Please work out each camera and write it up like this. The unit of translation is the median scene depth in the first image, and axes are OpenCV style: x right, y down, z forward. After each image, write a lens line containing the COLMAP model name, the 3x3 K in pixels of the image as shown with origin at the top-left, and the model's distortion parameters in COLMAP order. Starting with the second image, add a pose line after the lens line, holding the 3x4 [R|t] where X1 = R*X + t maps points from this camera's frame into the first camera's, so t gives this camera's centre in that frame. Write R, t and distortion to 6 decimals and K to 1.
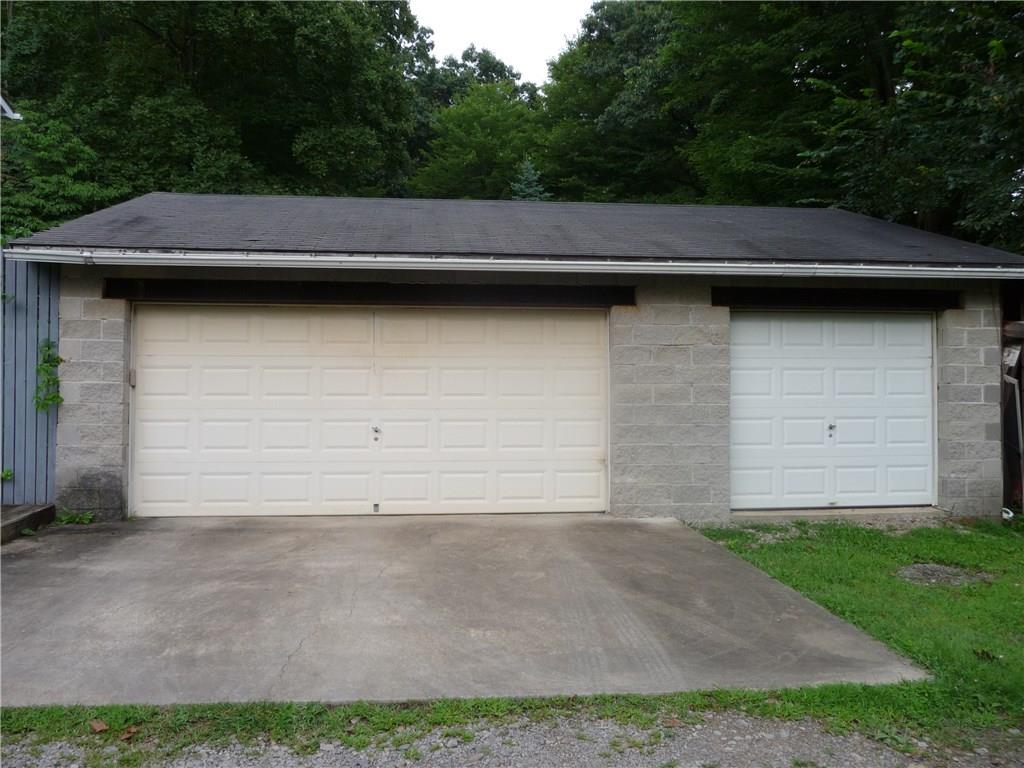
lens RADIAL K [[877.8, 0, 513.3], [0, 877.8, 374.9], [0, 0, 1]] dist [-0.030499, 0.026092]
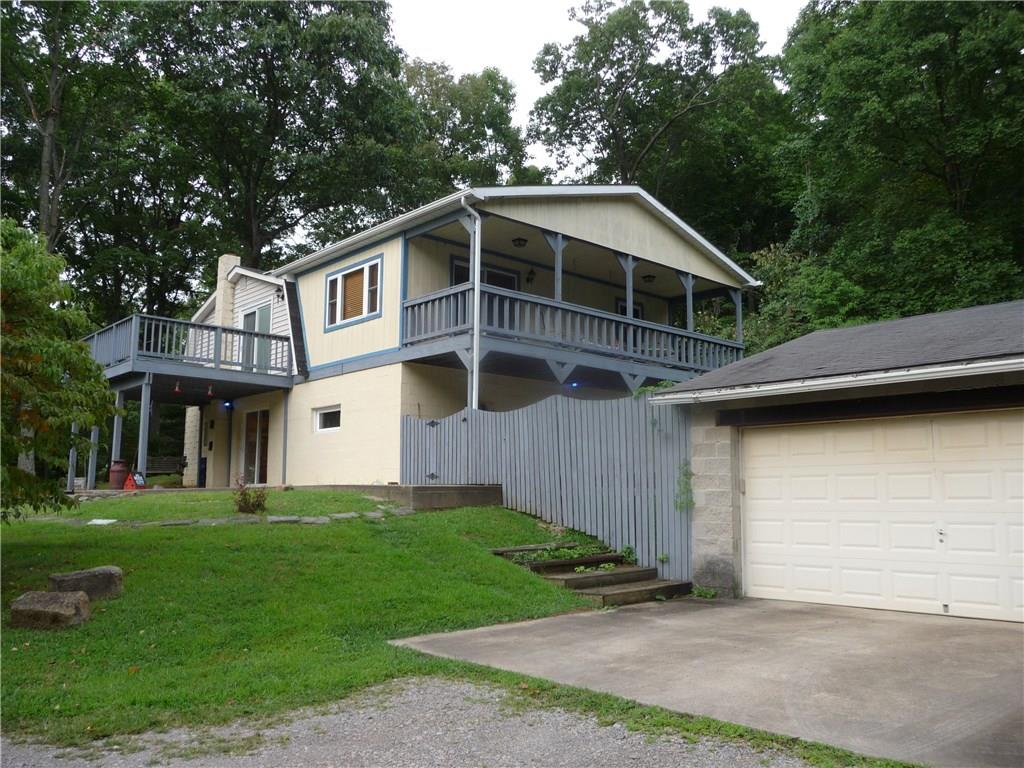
lens RADIAL K [[850.5, 0, 510.5], [0, 850.5, 382.5], [0, 0, 1]] dist [-0.044878, 0.036753]
pose [[0.589522, -0.113828, -0.799692, 0.386606], [0.011667, 0.991118, -0.132474, 0.013532], [0.807668, 0.068766, 0.585613, -0.015099]]
